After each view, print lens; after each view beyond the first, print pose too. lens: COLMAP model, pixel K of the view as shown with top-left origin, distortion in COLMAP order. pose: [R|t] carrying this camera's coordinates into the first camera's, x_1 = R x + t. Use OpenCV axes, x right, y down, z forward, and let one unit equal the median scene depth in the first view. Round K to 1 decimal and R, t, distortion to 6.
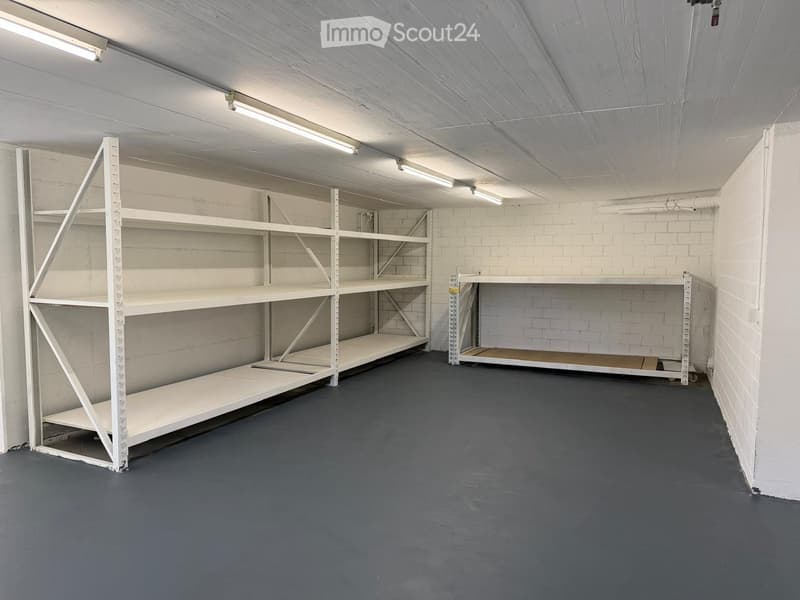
lens RADIAL K [[566.7, 0, 402.5], [0, 566.7, 302.9], [0, 0, 1]] dist [0.074200, -0.092318]
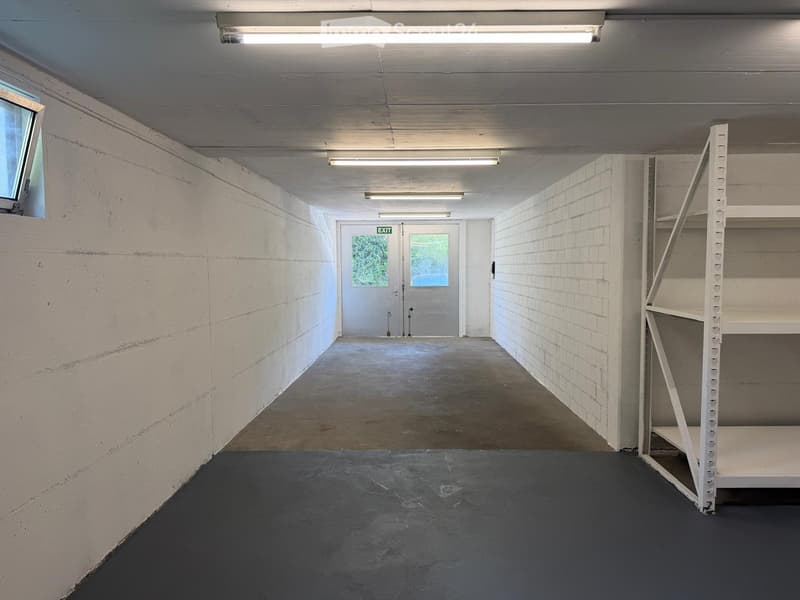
lens RADIAL K [[566.7, 0, 402.5], [0, 566.7, 302.9], [0, 0, 1]] dist [0.074200, -0.092318]
pose [[0.405523, 0.054161, -0.912479, 0.097127], [-0.065428, 0.997402, 0.030124, -0.016498], [0.911740, 0.047486, 0.408013, 0.222221]]
